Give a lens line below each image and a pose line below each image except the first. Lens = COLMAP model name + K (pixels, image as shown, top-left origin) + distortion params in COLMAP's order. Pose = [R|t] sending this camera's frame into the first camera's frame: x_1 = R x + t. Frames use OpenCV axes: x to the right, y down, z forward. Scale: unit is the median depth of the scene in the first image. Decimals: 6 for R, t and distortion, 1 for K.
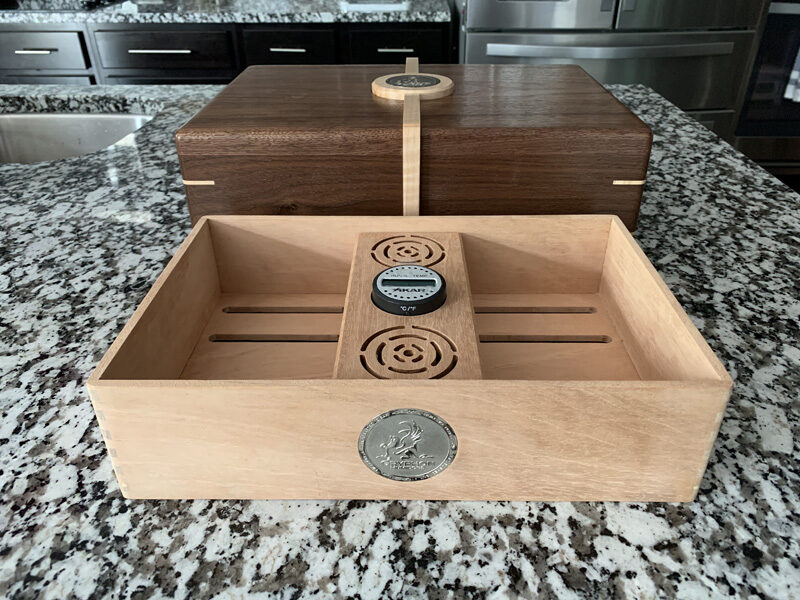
lens RADIAL K [[619.4, 0, 403.2], [0, 619.4, 299.8], [0, 0, 1]] dist [-0.006560, 0.012546]
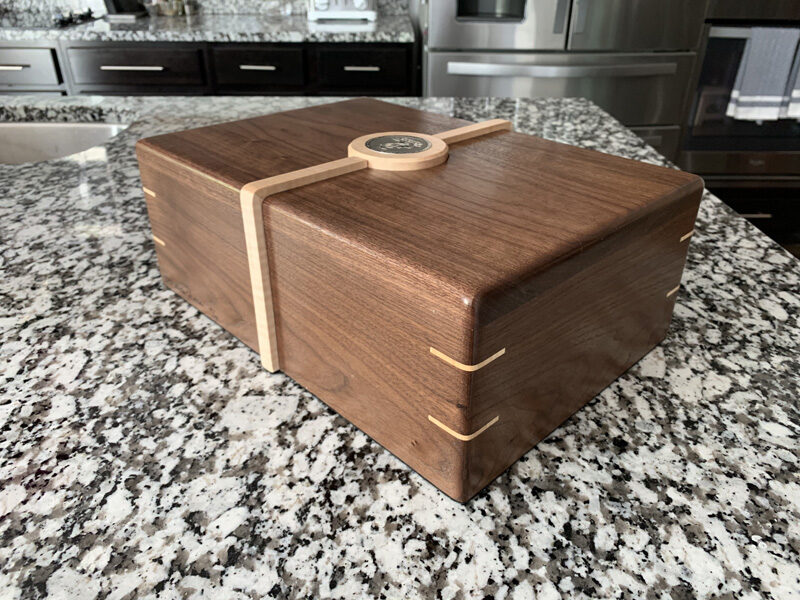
lens RADIAL K [[620.9, 0, 404.2], [0, 620.9, 300.3], [0, 0, 1]] dist [-0.002553, 0.004523]
pose [[0.998982, -0.009409, 0.044117, 0.056395], [0.010770, 0.999470, -0.030705, 0.126833], [-0.043805, 0.031149, 0.998554, -0.225948]]
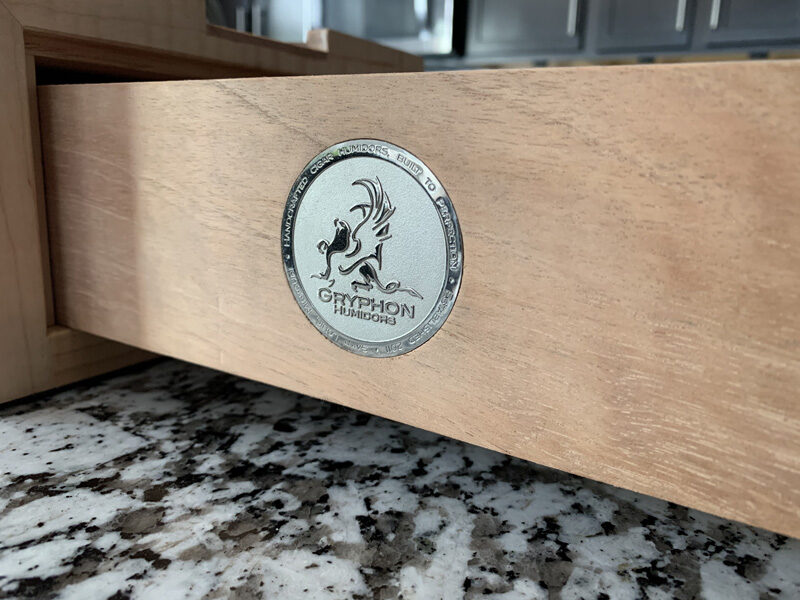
lens RADIAL K [[637.7, 0, 400.0], [0, 637.7, 300.0], [0, 0, 1]] dist [-0.023394, 0.005897]
pose [[0.858935, 0.157005, -0.487421, 0.305296], [-0.304703, 0.921699, -0.240057, 0.228370], [0.411565, 0.354712, 0.839519, 0.595134]]
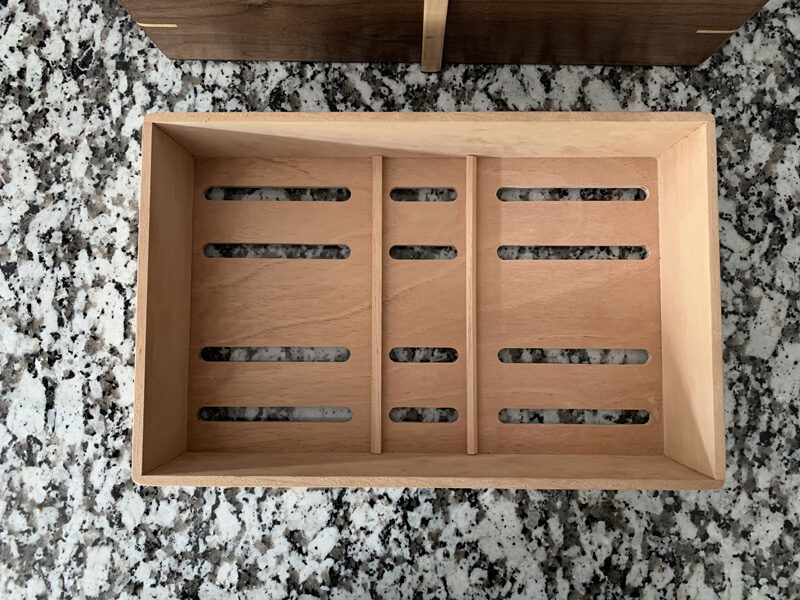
lens RADIAL K [[619.4, 0, 403.2], [0, 619.4, 299.8], [0, 0, 1]] dist [-0.006560, 0.012546]
pose [[0.999941, 0.005348, -0.009474, -0.018773], [0.004657, 0.576603, 0.817011, -0.732040], [0.009832, -0.817007, 0.576544, 0.442861]]
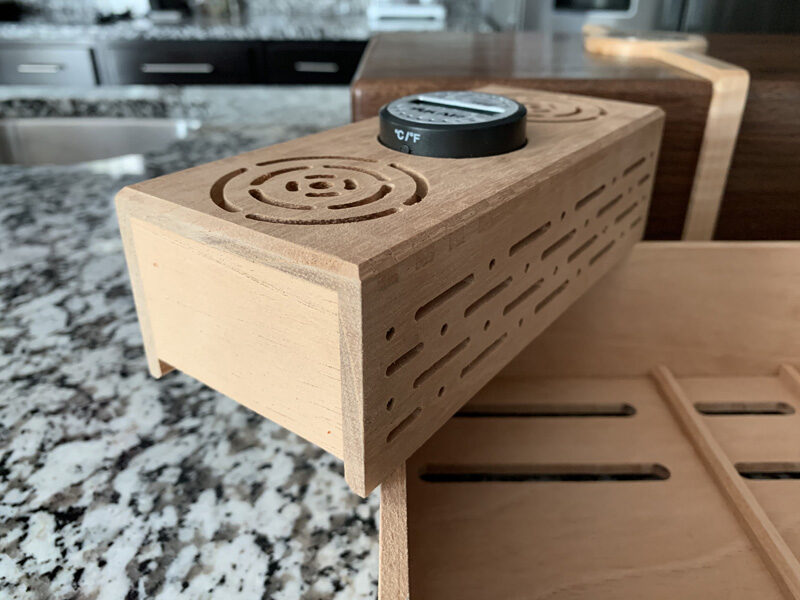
lens RADIAL K [[637.7, 0, 400.0], [0, 637.7, 300.0], [0, 0, 1]] dist [-0.023394, 0.005897]
pose [[0.999932, 0.005148, 0.010444, -0.427283], [-0.004507, 0.998154, -0.060569, -0.012477], [-0.010736, 0.060518, 0.998109, 0.471425]]
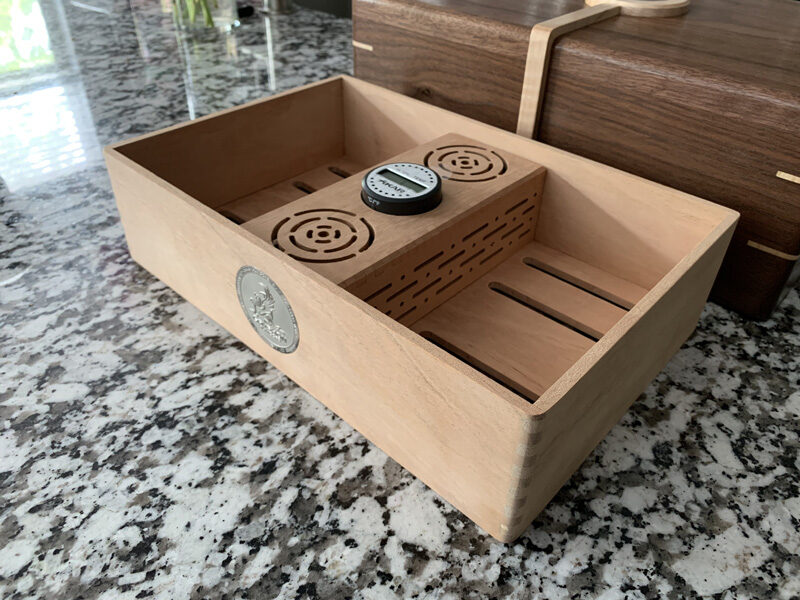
lens RADIAL K [[627.4, 0, 402.9], [0, 627.4, 298.8], [0, 0, 1]] dist [-0.024992, 0.034068]
pose [[0.744056, 0.426805, -0.514021, 0.600245], [-0.375239, 0.903509, 0.207042, -0.064372], [0.552790, 0.038830, 0.832416, 0.240028]]
